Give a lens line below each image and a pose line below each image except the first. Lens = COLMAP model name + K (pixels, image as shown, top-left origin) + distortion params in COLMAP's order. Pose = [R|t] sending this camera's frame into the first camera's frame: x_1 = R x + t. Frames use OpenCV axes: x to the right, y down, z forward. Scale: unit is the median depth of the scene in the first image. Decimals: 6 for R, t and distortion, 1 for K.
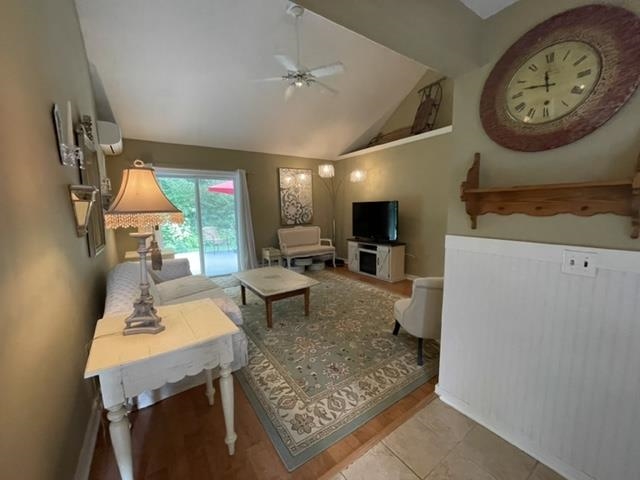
lens RADIAL K [[258.3, 0, 320.0], [0, 258.3, 240.0], [0, 0, 1]] dist [-0.000205, -0.000036]
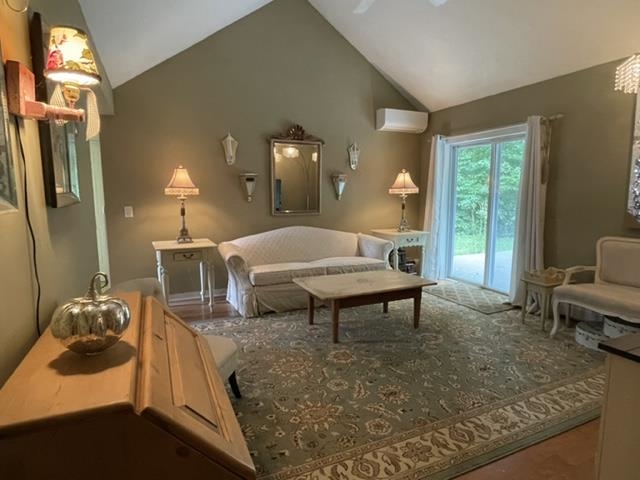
lens RADIAL K [[370.2, 0, 320.0], [0, 370.2, 240.0], [0, 0, 1]] dist [-0.000038, -0.000099]
pose [[-0.171099, 0.145344, -0.974474, 0.884260], [-0.121942, 0.978331, 0.167330, -0.136469], [0.977679, 0.147459, -0.149668, 1.068142]]
